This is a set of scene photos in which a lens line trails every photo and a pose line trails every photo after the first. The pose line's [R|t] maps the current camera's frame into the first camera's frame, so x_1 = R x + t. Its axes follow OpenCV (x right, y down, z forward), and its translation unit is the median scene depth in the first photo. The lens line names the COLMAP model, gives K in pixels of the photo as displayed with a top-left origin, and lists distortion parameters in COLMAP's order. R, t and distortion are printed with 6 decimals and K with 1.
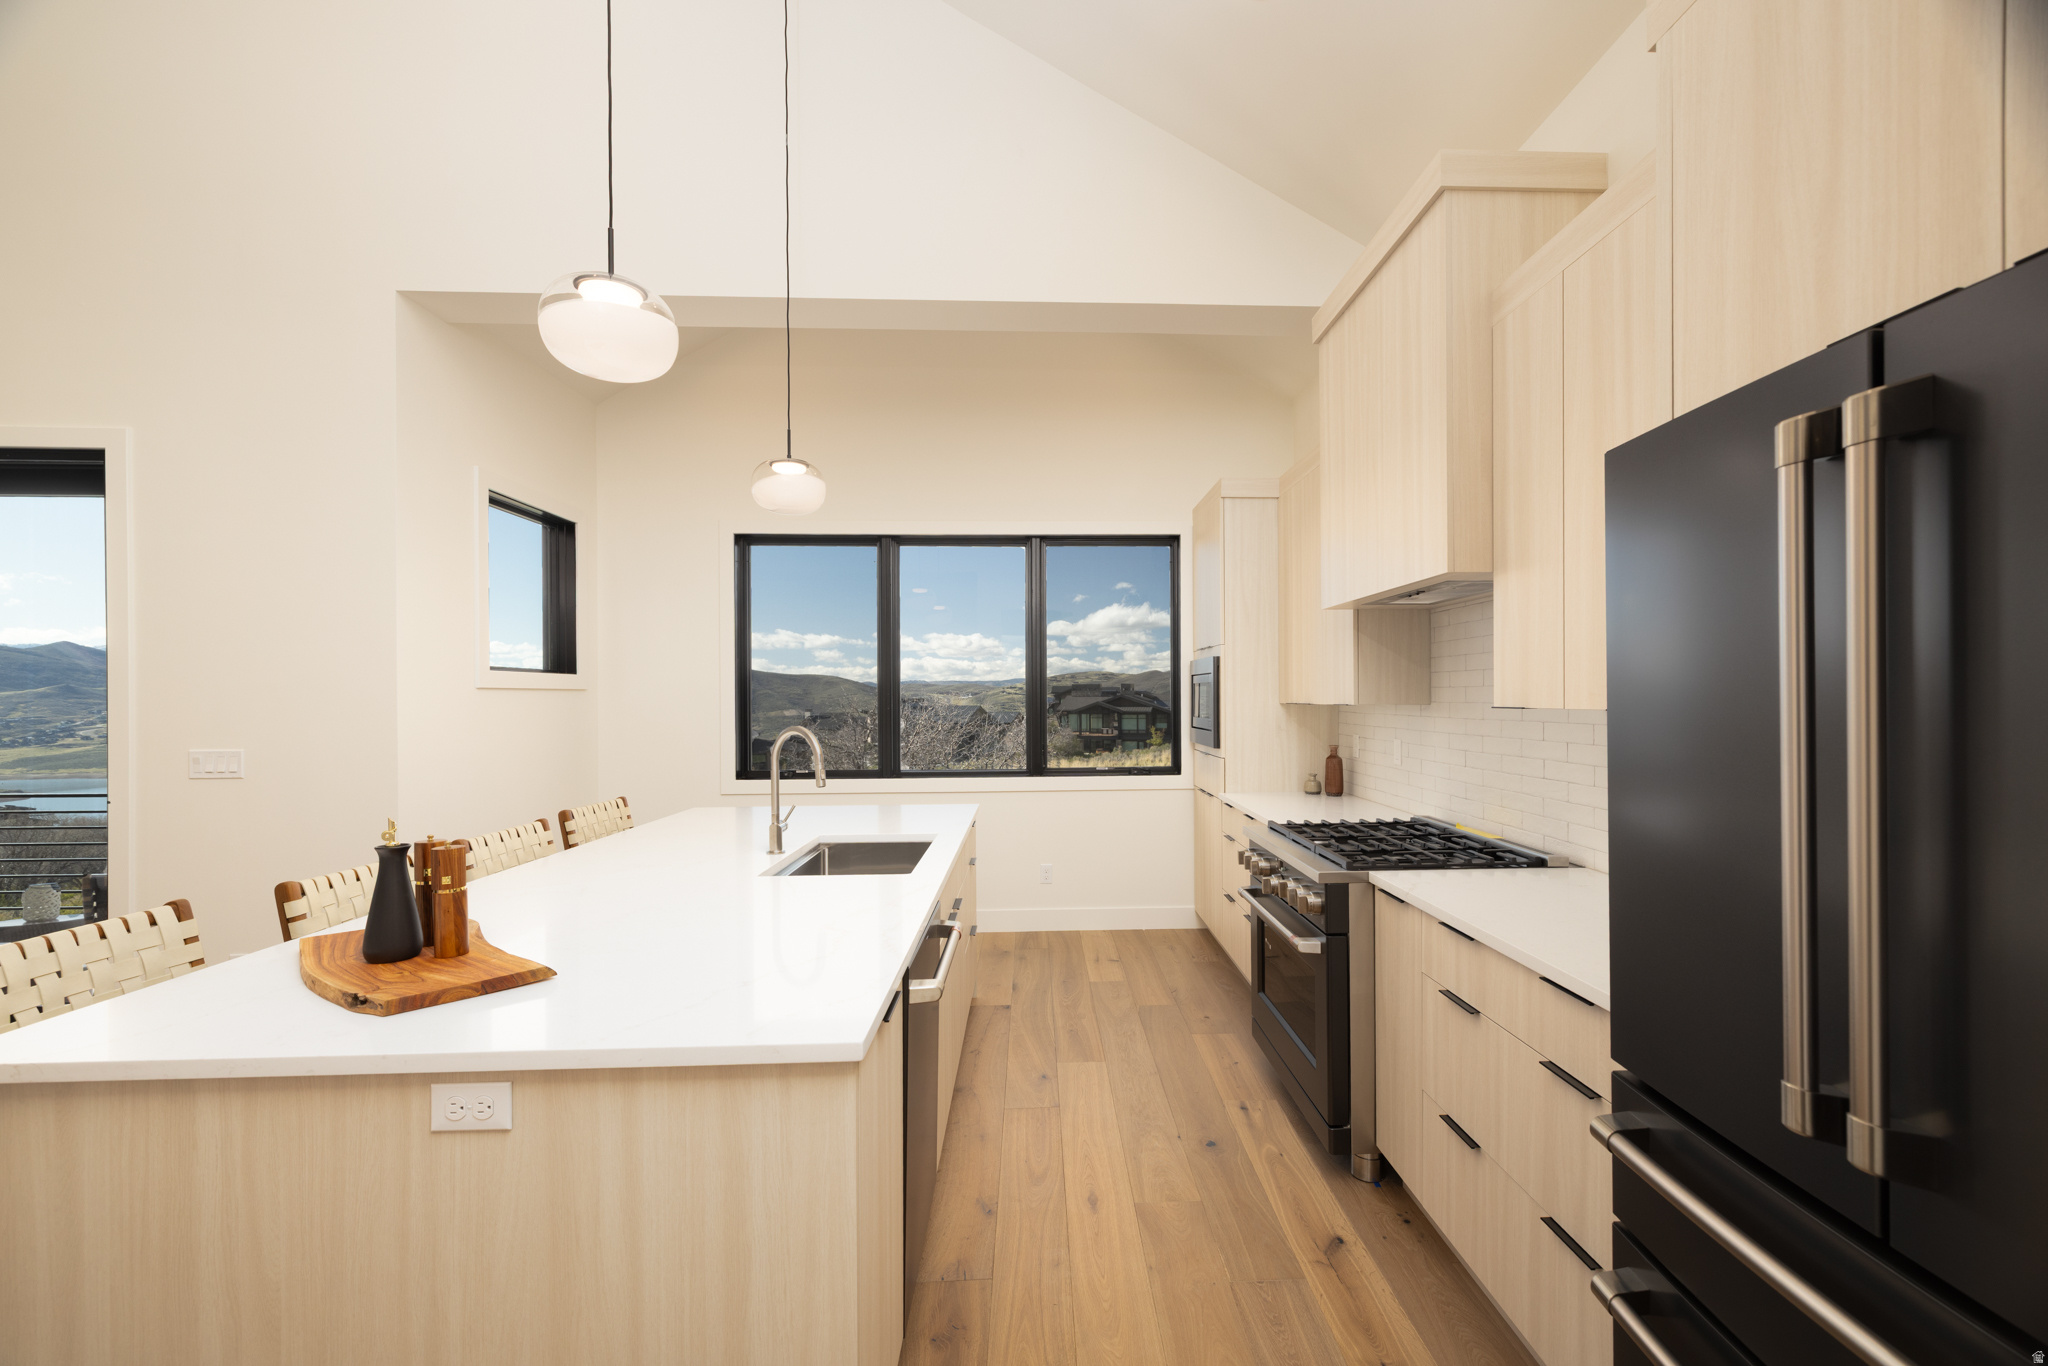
lens RADIAL K [[895.3, 0, 1064.4], [0, 895.3, 694.4], [0, 0, 1]] dist [0.000251, -0.000008]
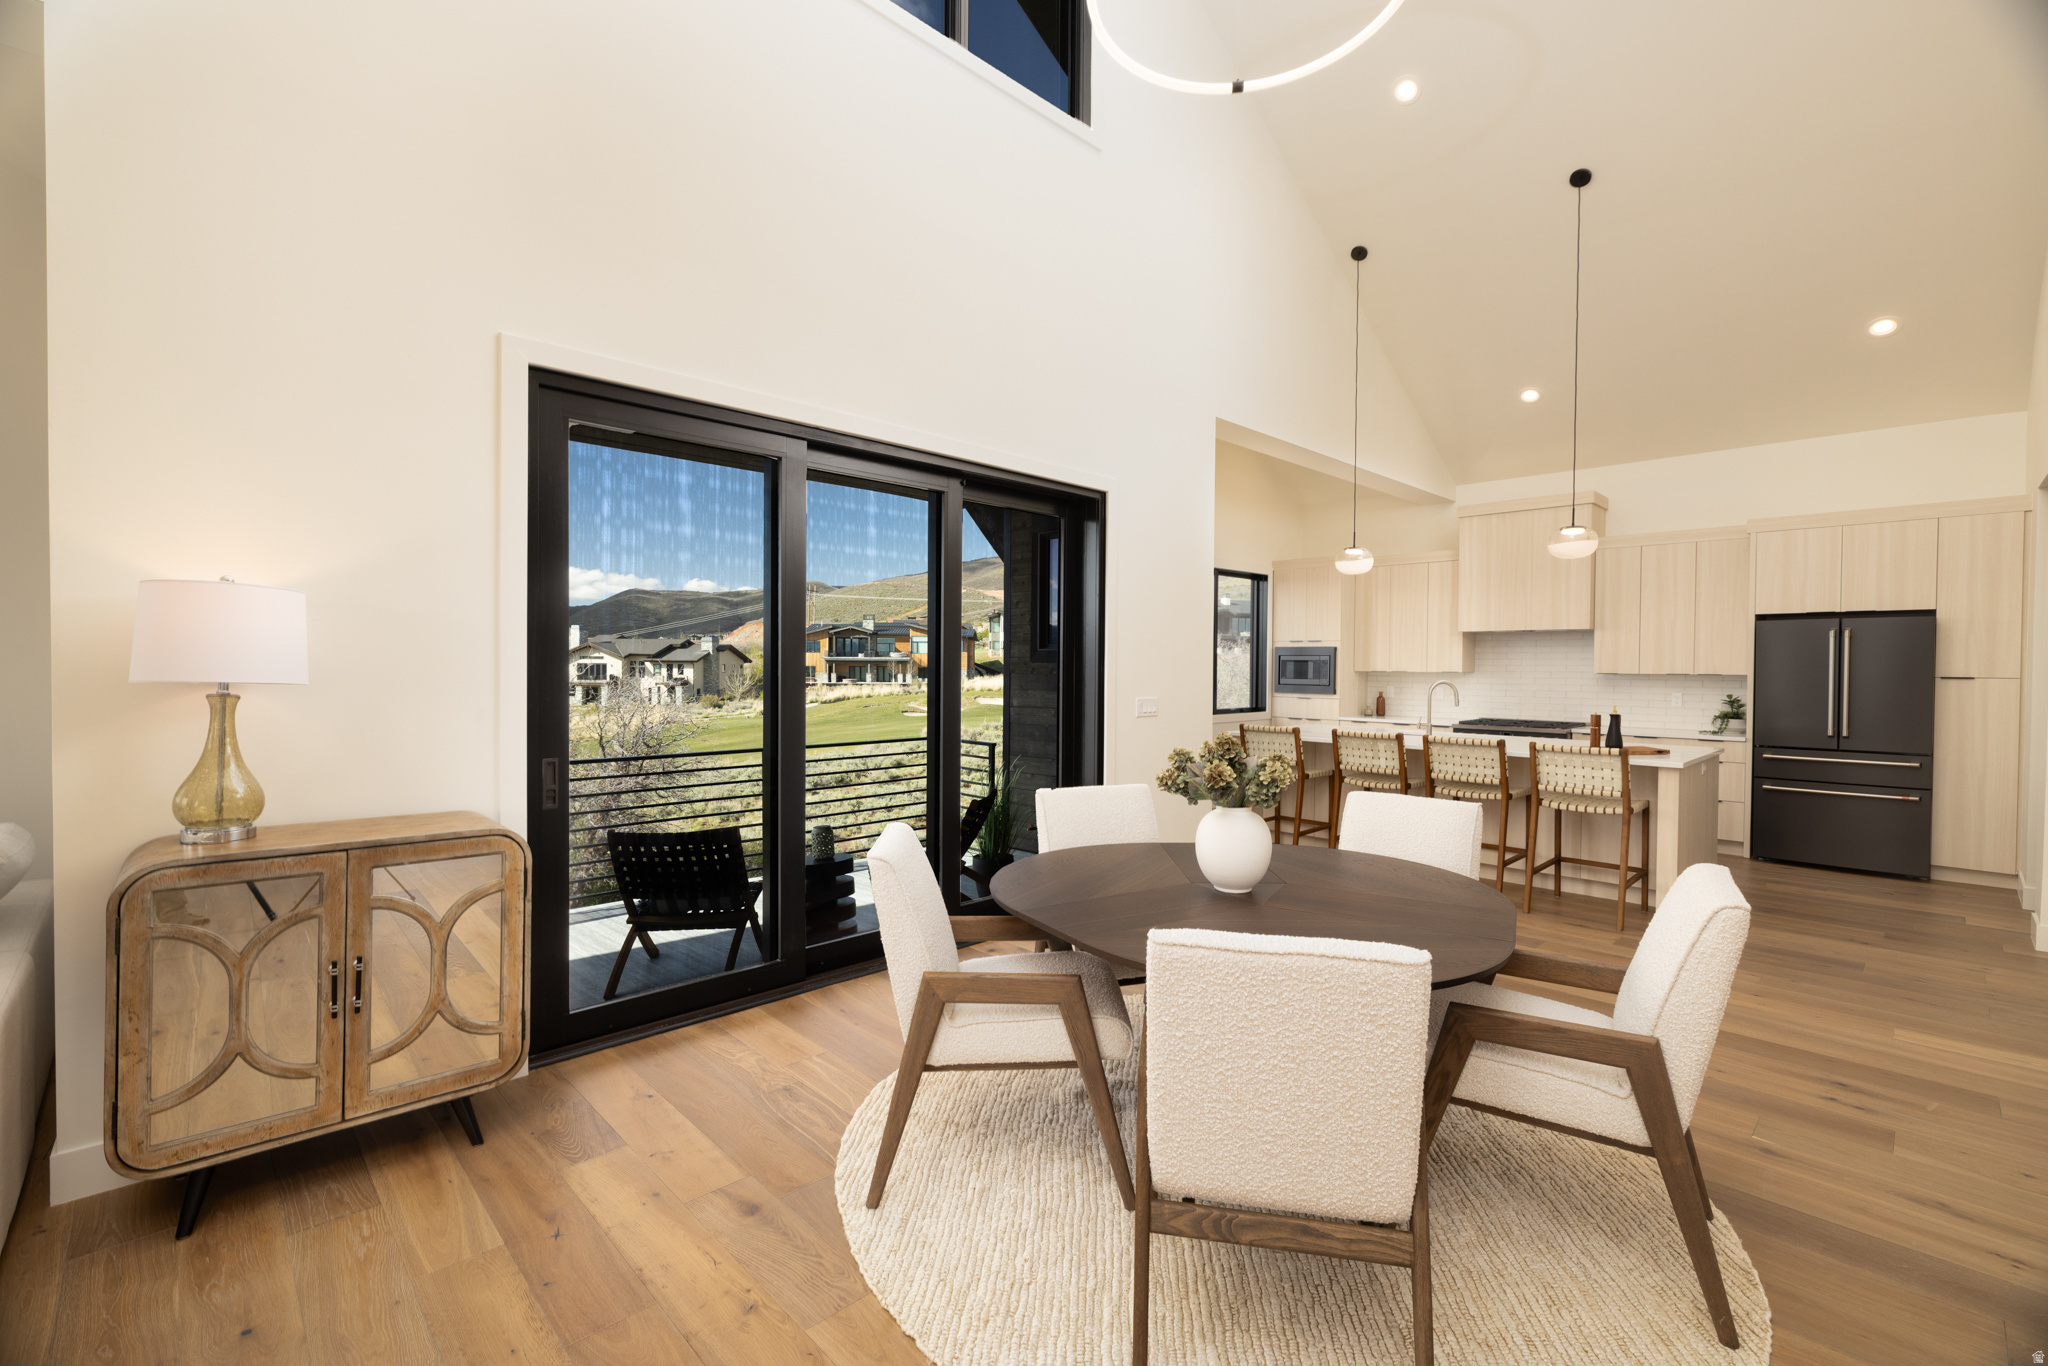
lens RADIAL K [[888.9, 0, 1024.0], [0, 888.9, 683.0], [0, 0, 1]] dist [0.001703, 0.000725]
pose [[0.748552, -0.001440, 0.663074, -2.827373], [-0.013092, 0.999771, 0.016951, 0.020899], [-0.662946, -0.021370, 0.748362, 0.004480]]
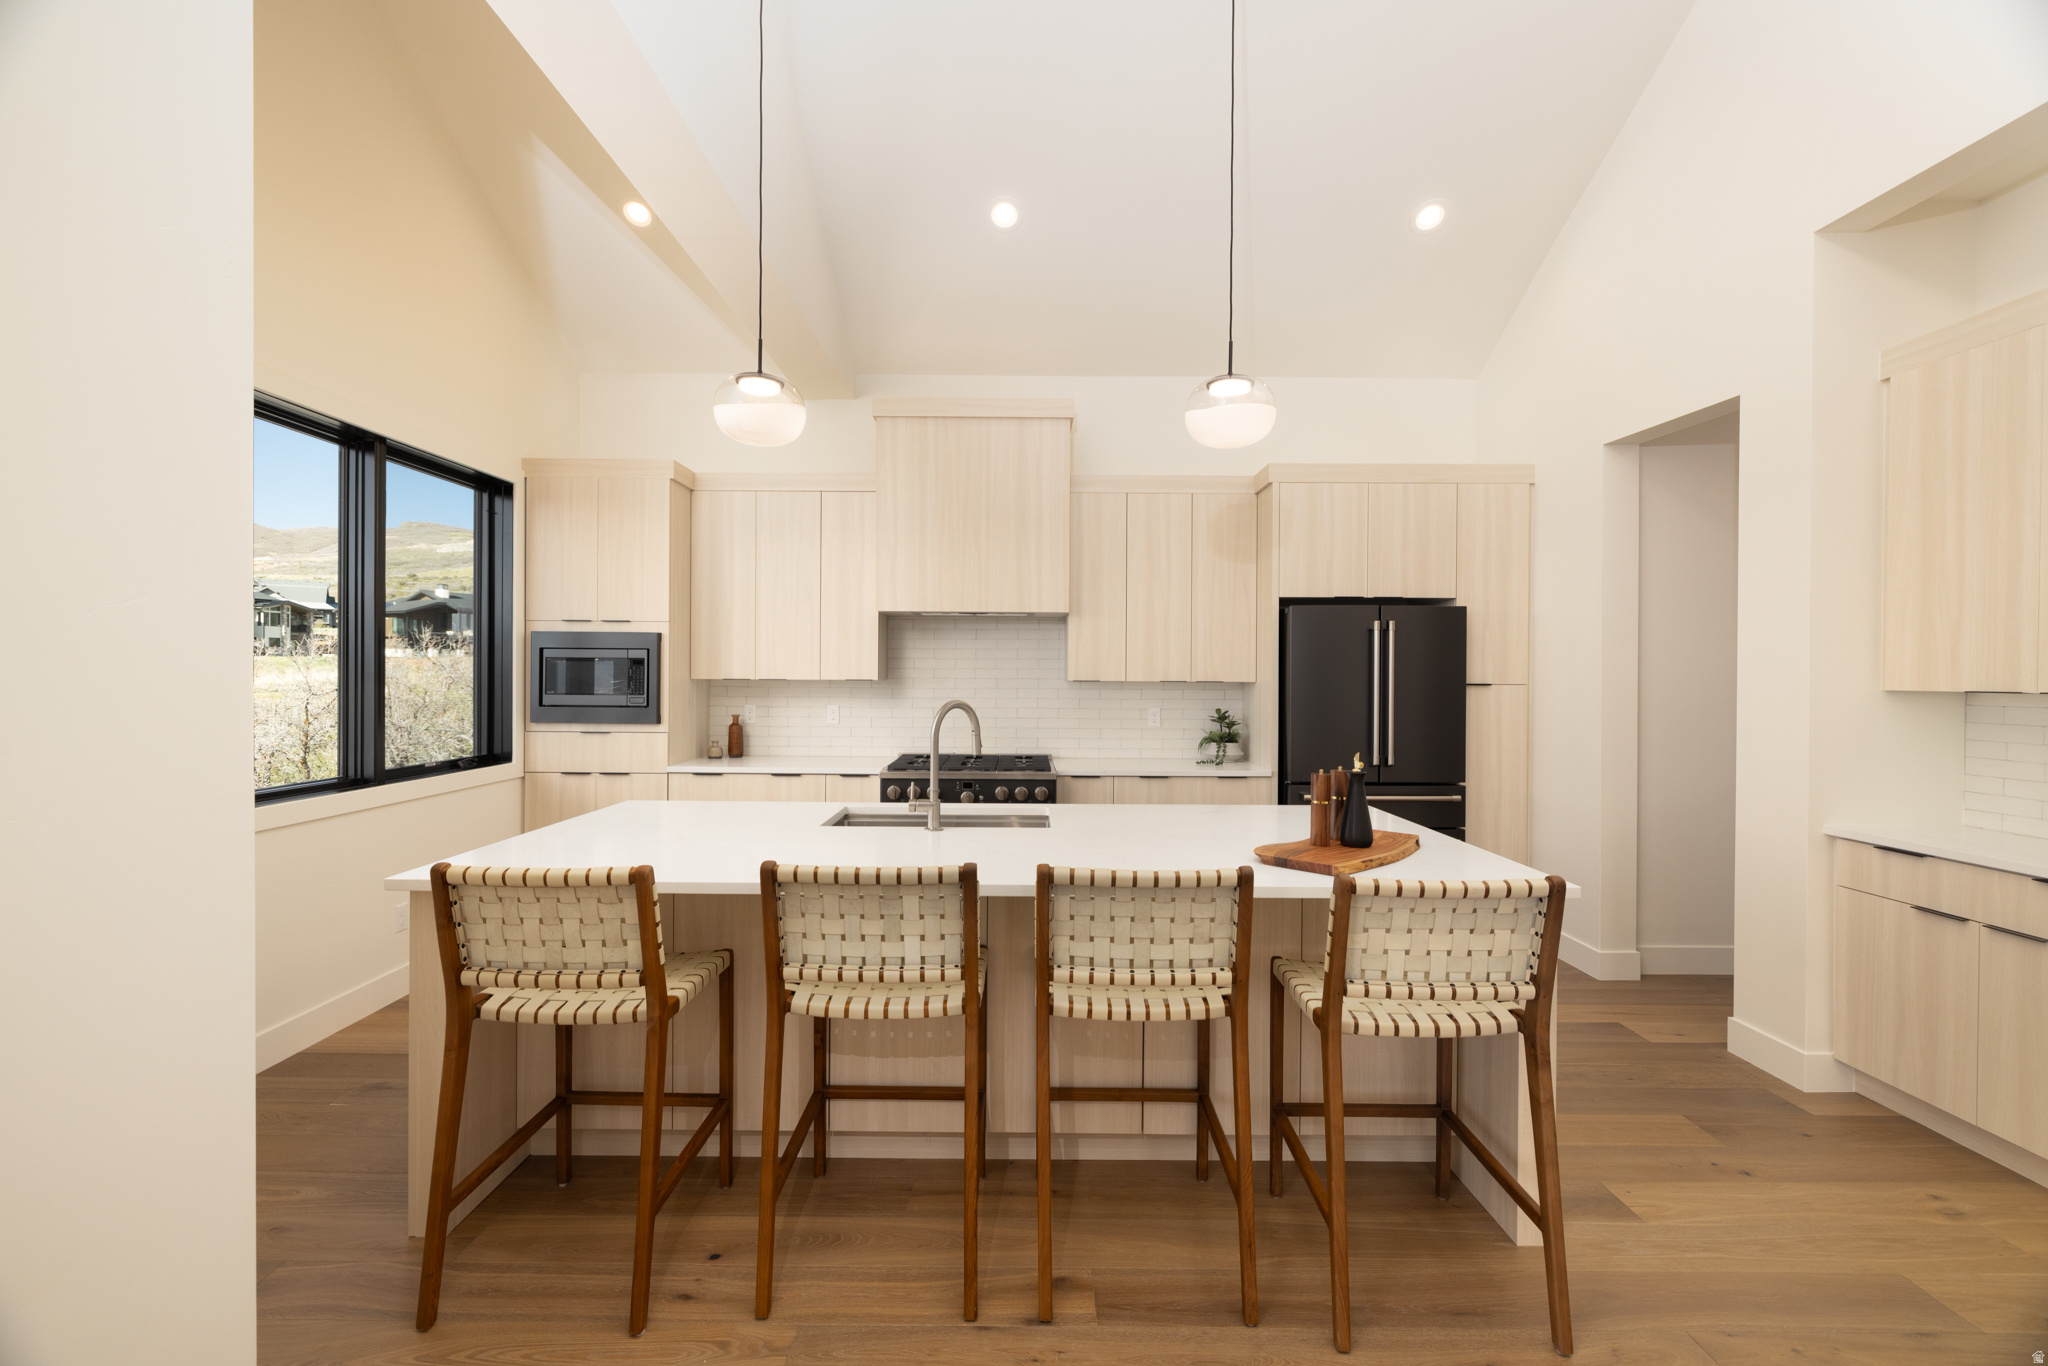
lens RADIAL K [[888.9, 0, 1024.0], [0, 888.9, 683.0], [0, 0, 1]] dist [0.001703, 0.000725]
pose [[0.044171, -0.004156, 0.999015, -1.441620], [-0.007481, 0.999962, 0.004491, 0.011166], [-0.998996, -0.007672, 0.044138, 0.944501]]
